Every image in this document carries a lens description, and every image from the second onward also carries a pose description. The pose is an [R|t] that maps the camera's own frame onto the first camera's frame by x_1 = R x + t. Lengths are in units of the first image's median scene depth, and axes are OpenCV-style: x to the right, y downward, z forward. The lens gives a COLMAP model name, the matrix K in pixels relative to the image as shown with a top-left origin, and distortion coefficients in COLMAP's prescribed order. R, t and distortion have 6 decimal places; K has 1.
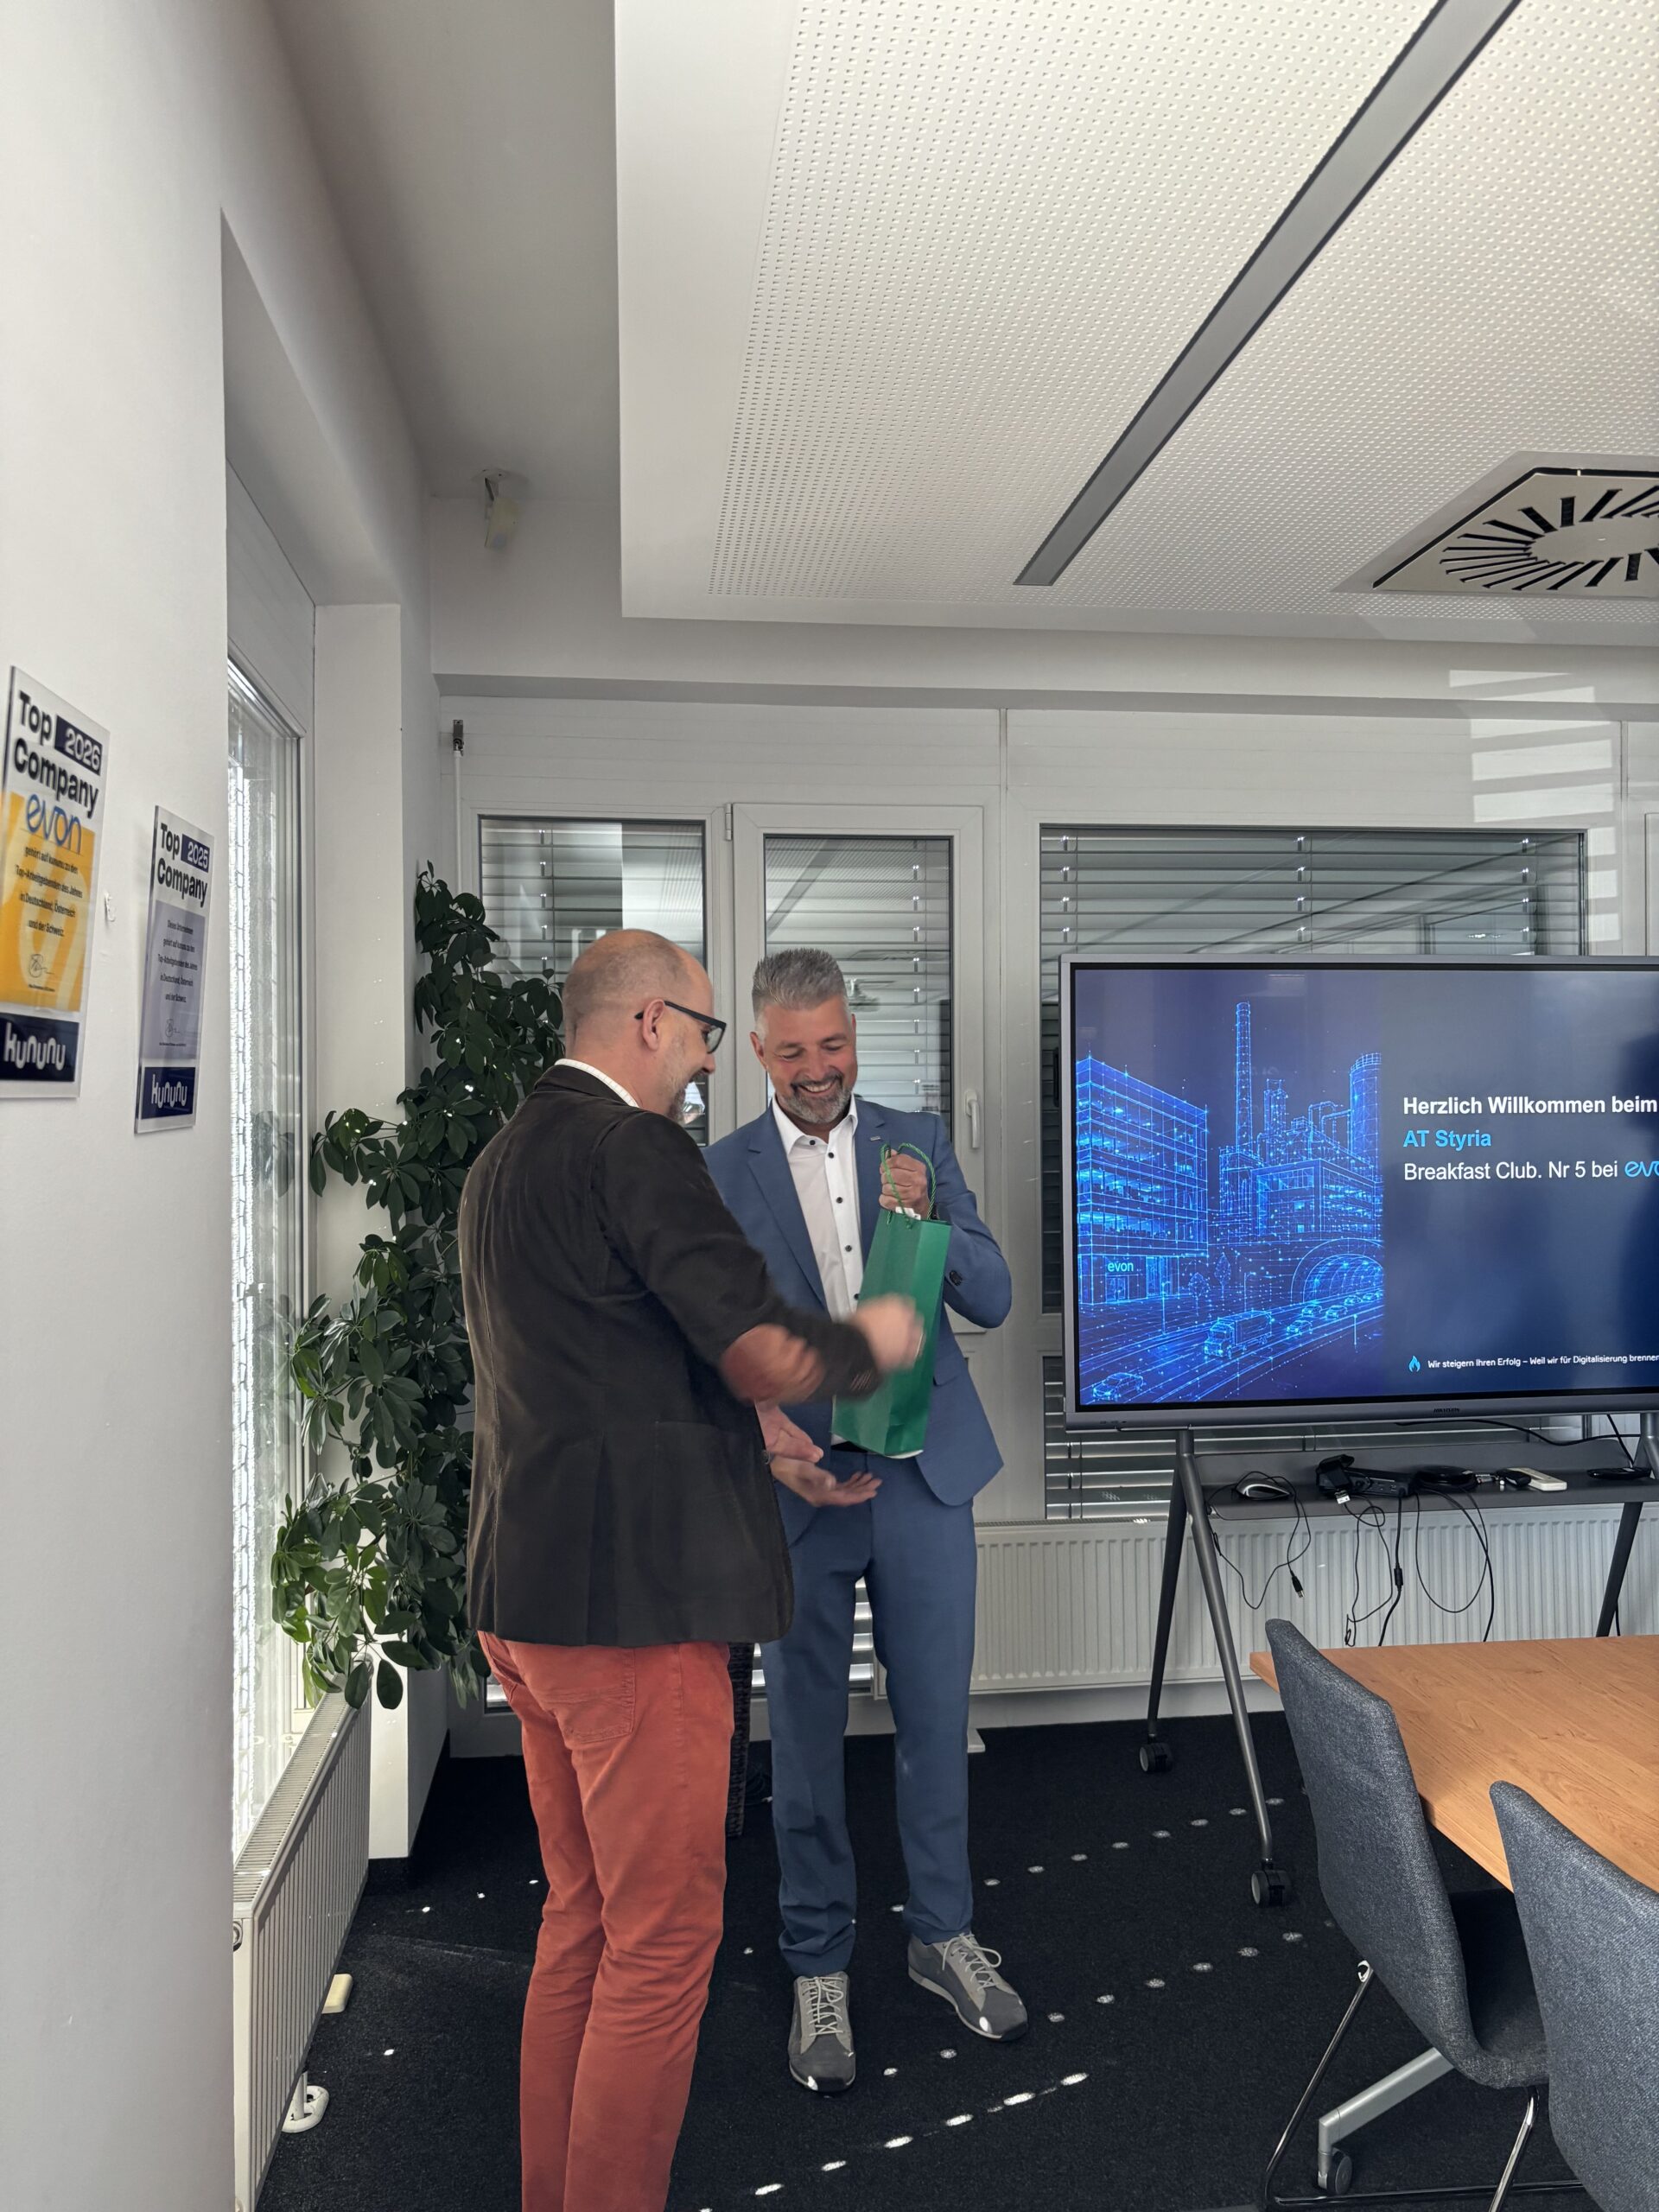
lens RADIAL K [[1659.1, 0, 829.0], [0, 1659.1, 1118.6], [0, 0, 1]] dist [0.042854, -0.083095]
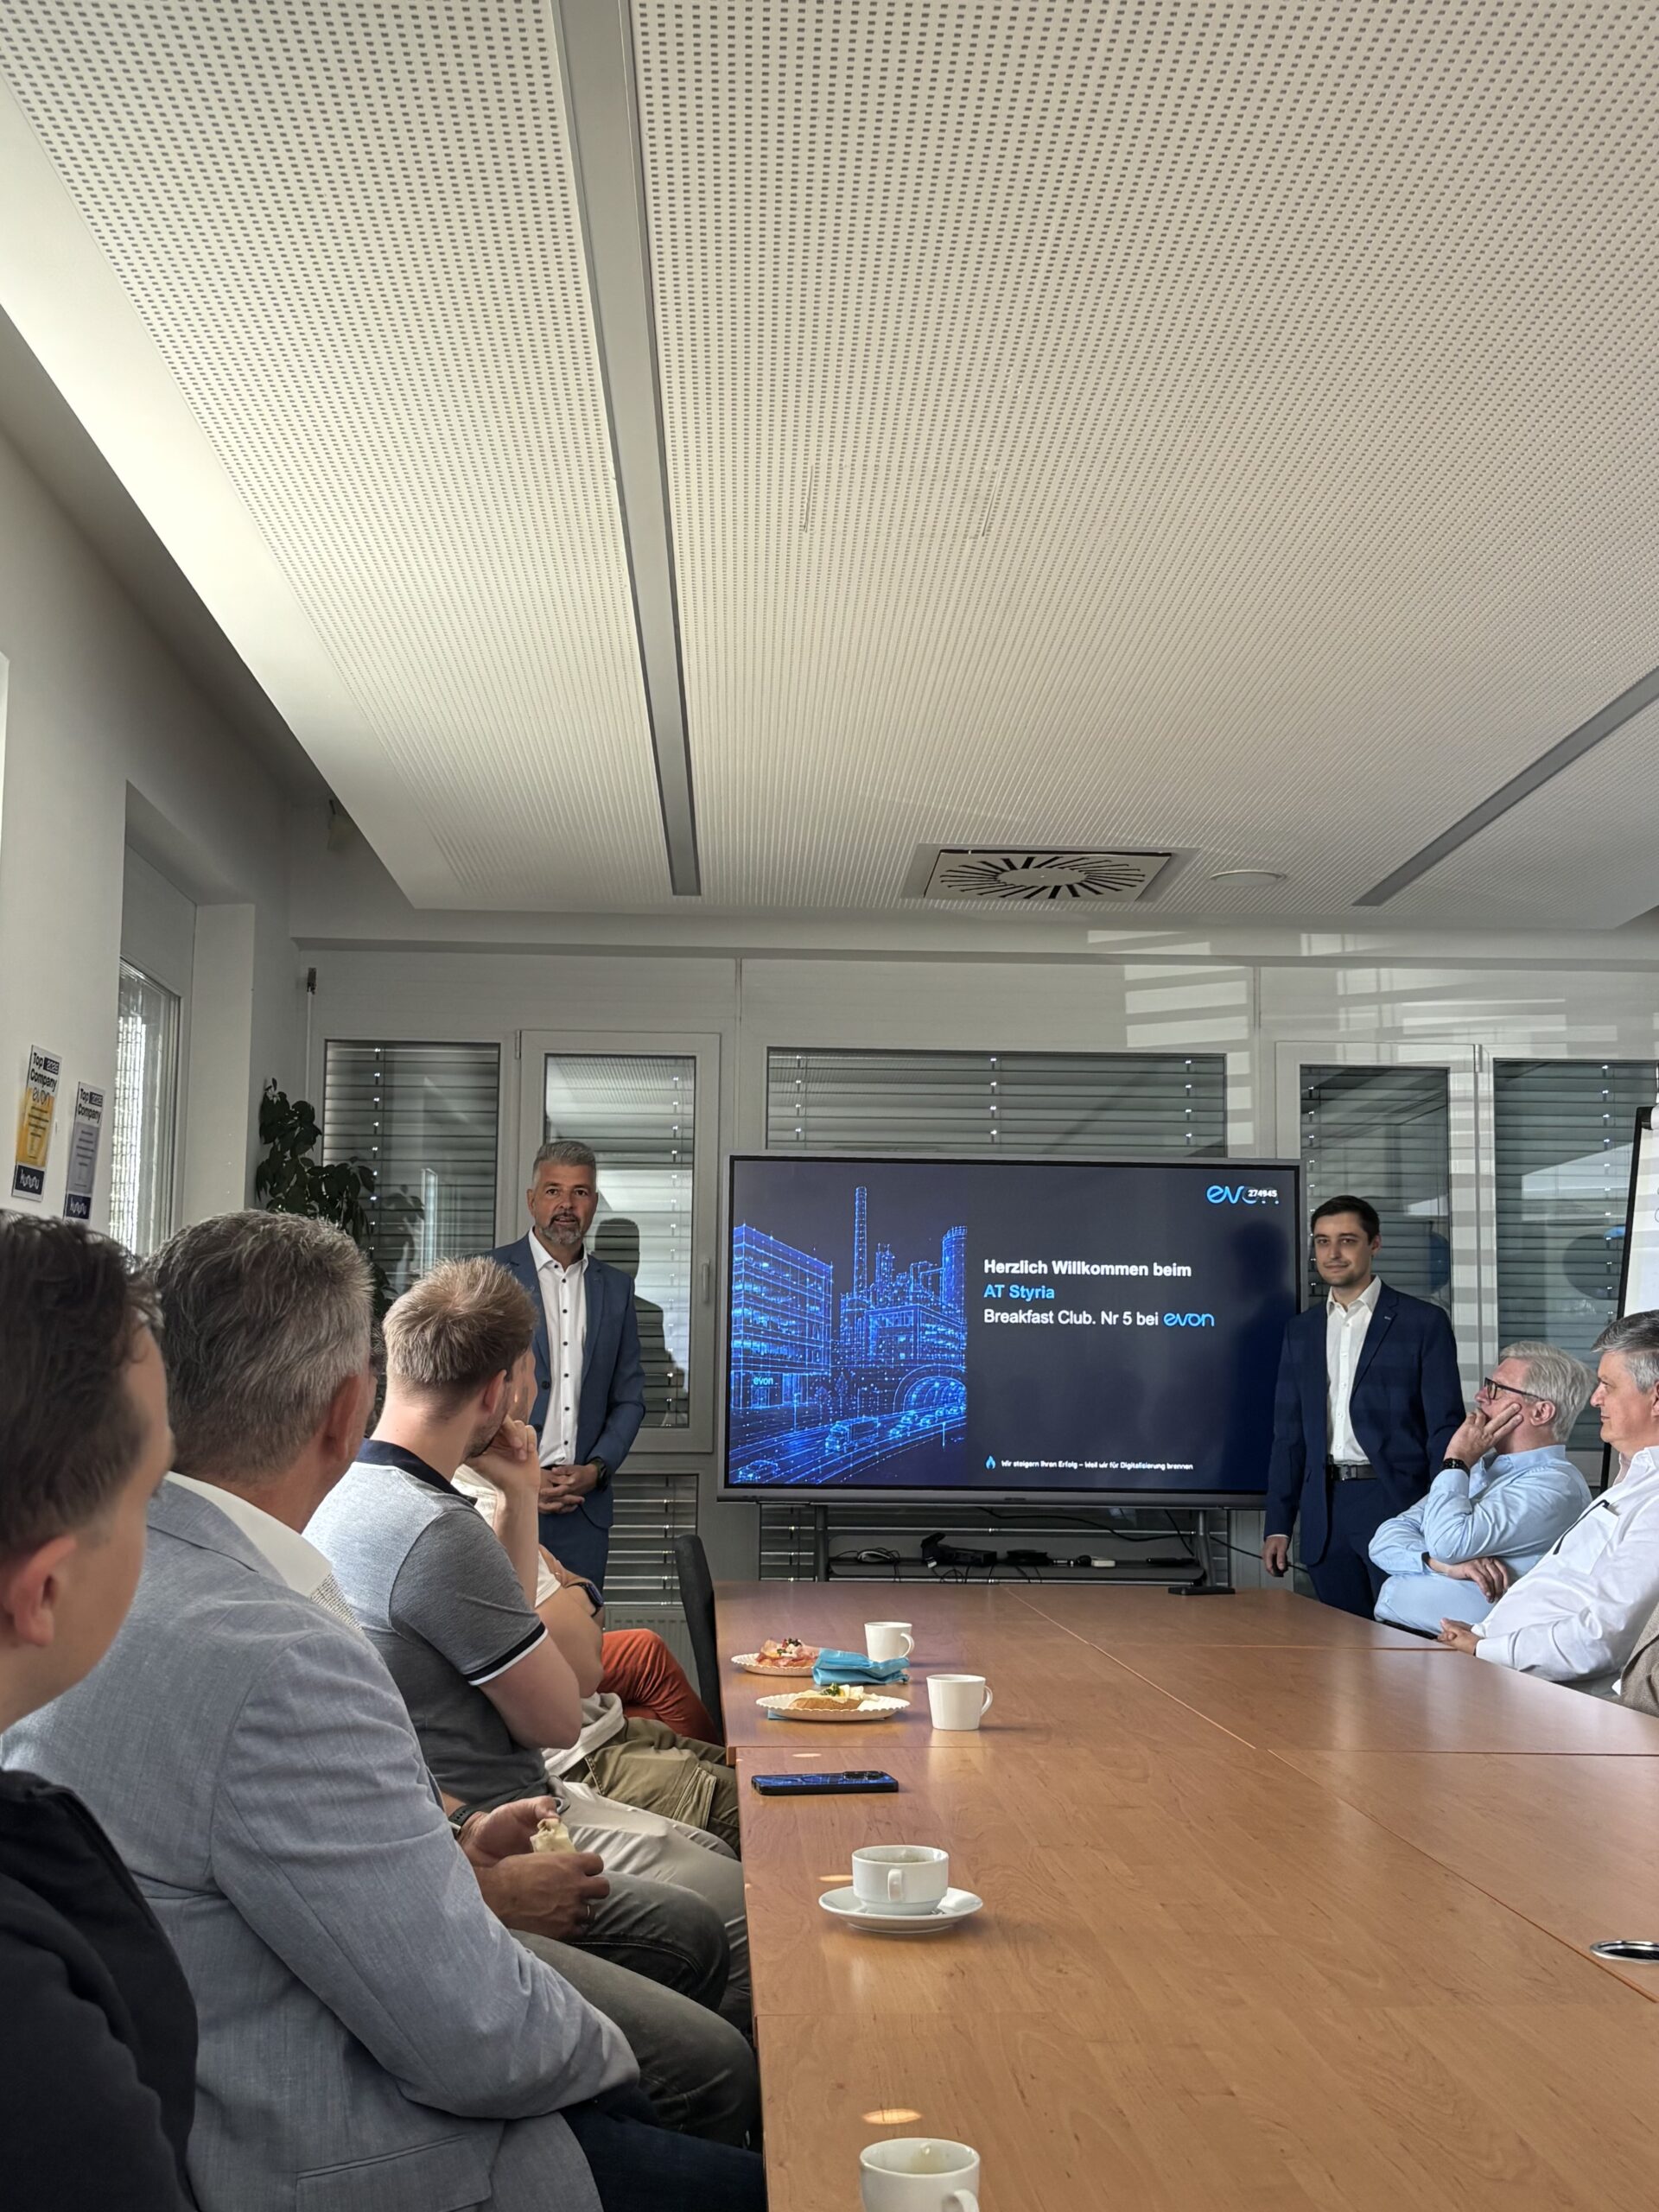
lens RADIAL K [[2504.9, 0, 829.5], [0, 2504.9, 1106.0], [0, 0, 1]] dist [0.188175, -0.016765]
pose [[0.995559, 0.009947, -0.093610, 0.410915], [-0.020645, 0.993264, -0.114020, 0.097318], [0.091846, 0.115446, 0.989058, -1.021063]]
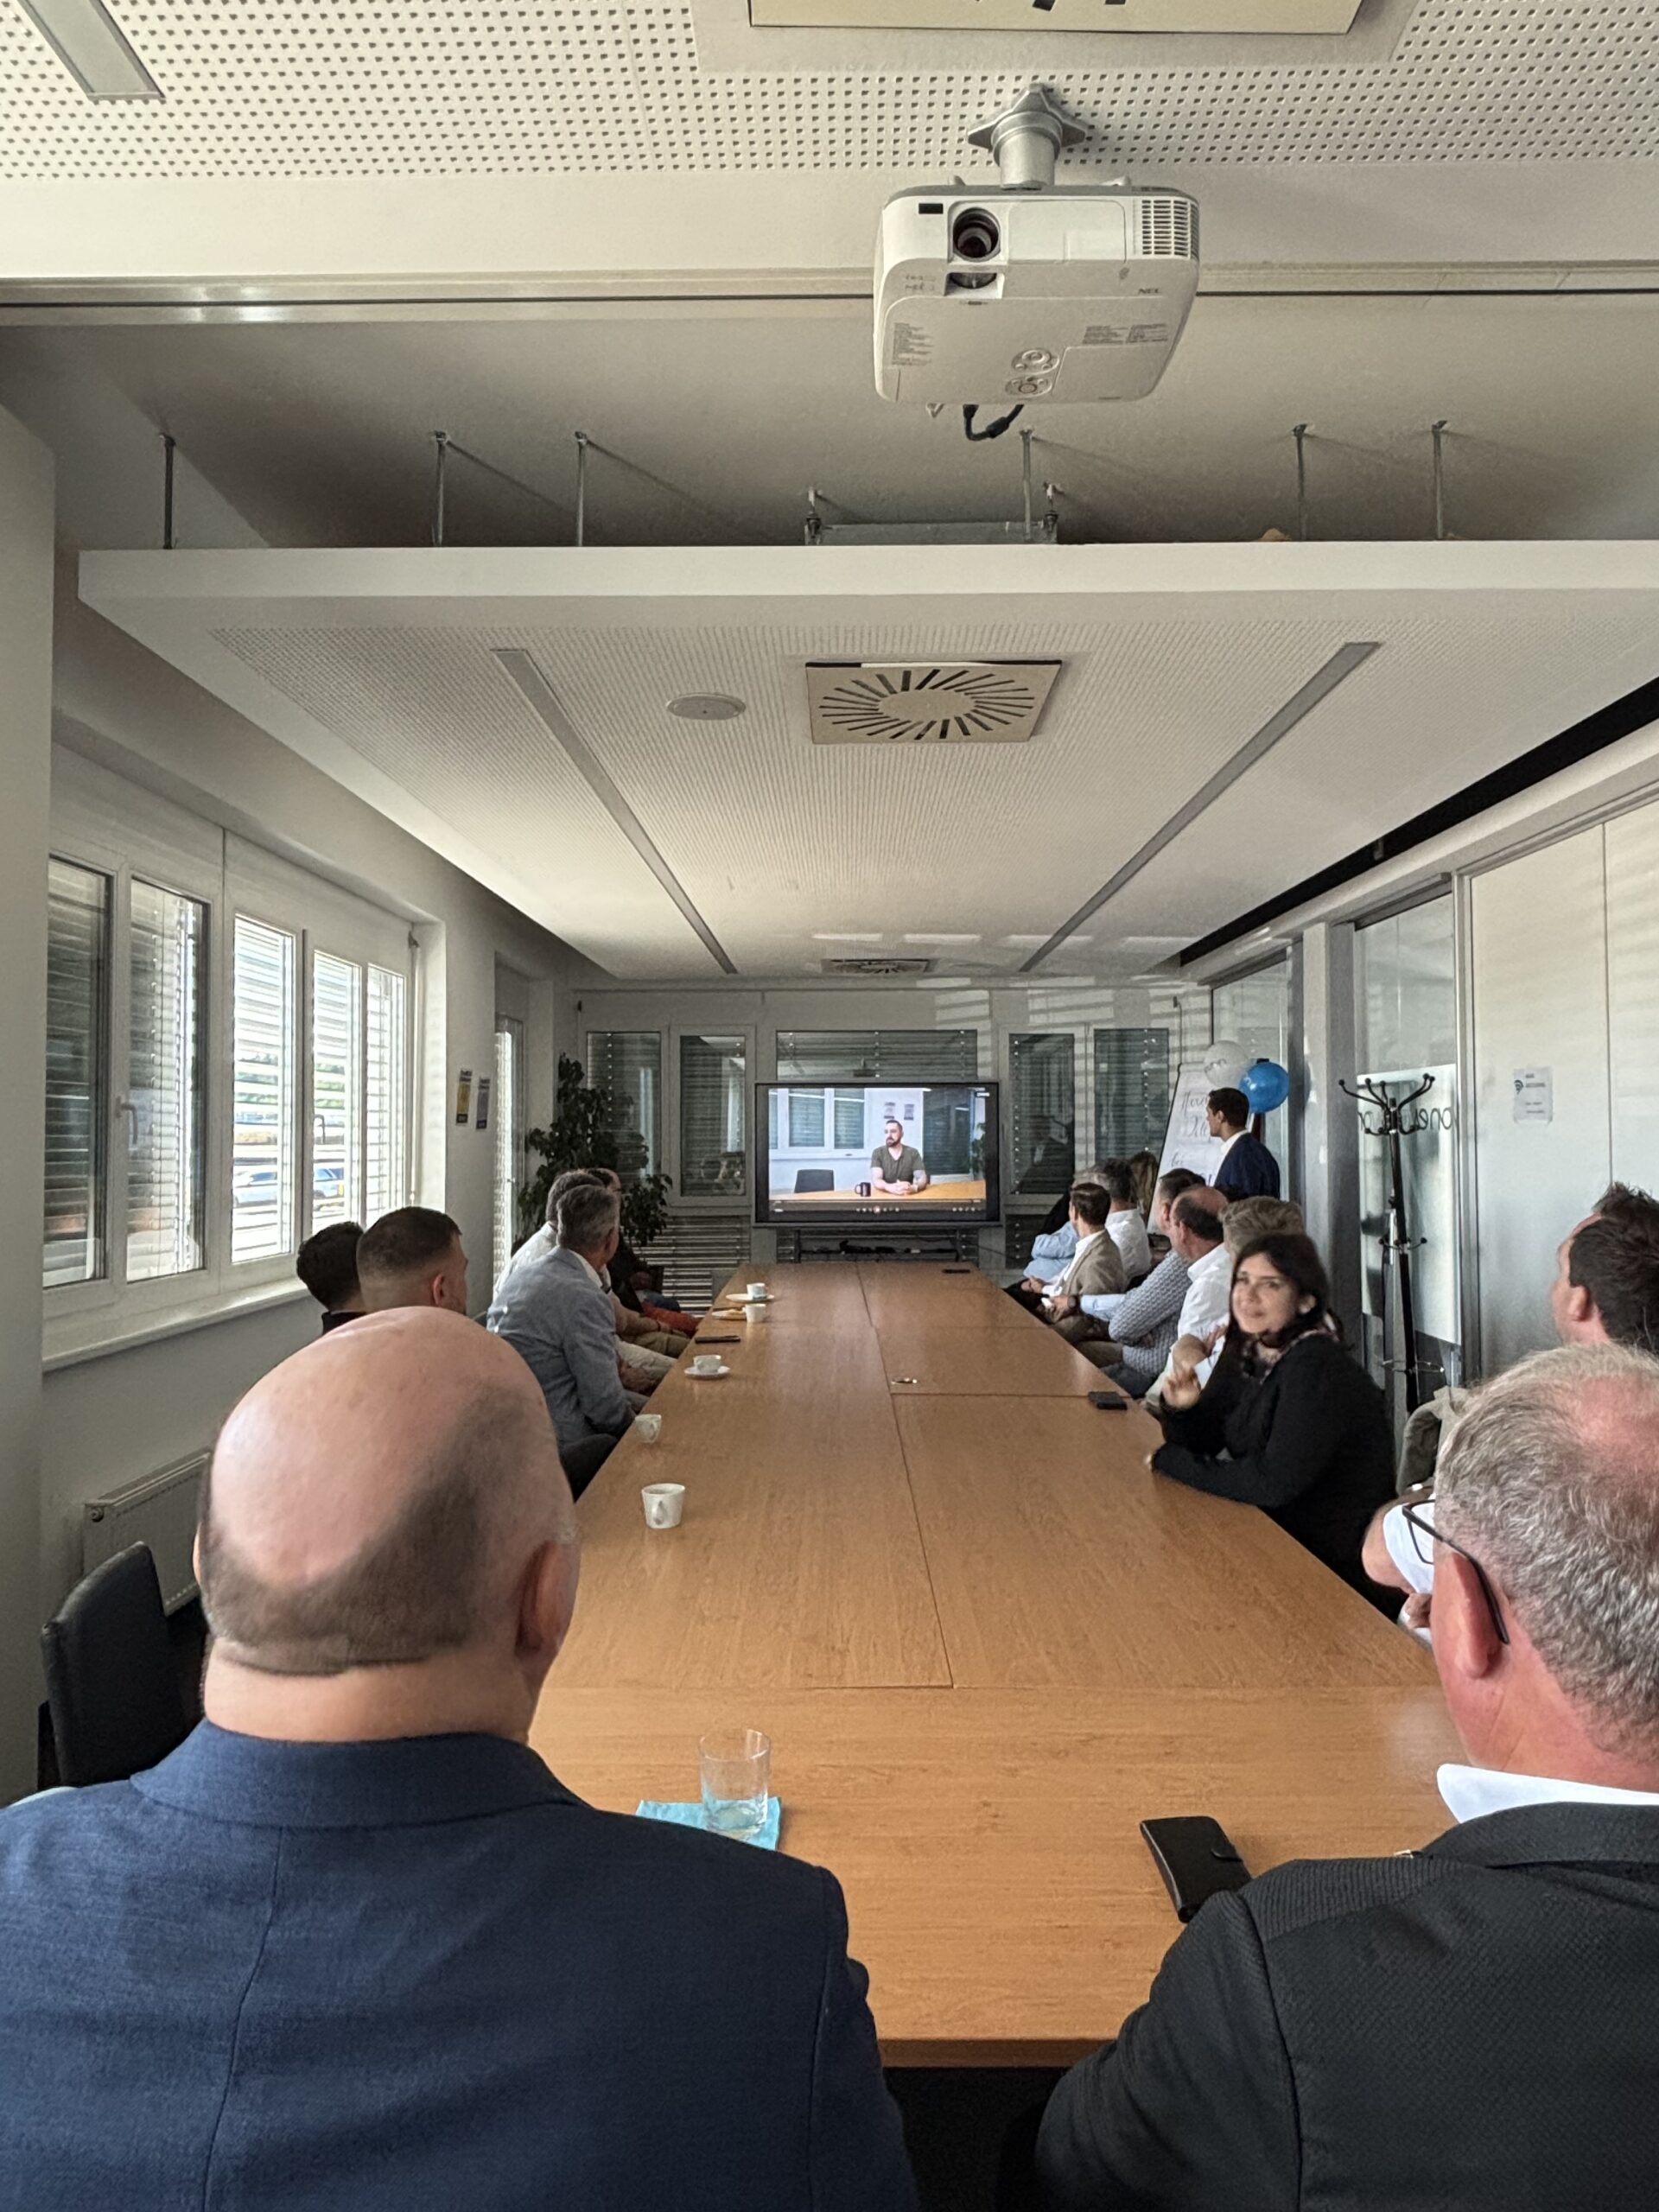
lens RADIAL K [[1365.7, 0, 829.5], [0, 1365.7, 1106.0], [0, 0, 1]] dist [0.190000, 0.000049]
pose [[0.989774, 0.001192, -0.142642, 0.652057], [-0.004870, 0.999664, -0.025440, 0.016359], [0.142564, 0.025875, 0.989447, -1.571763]]
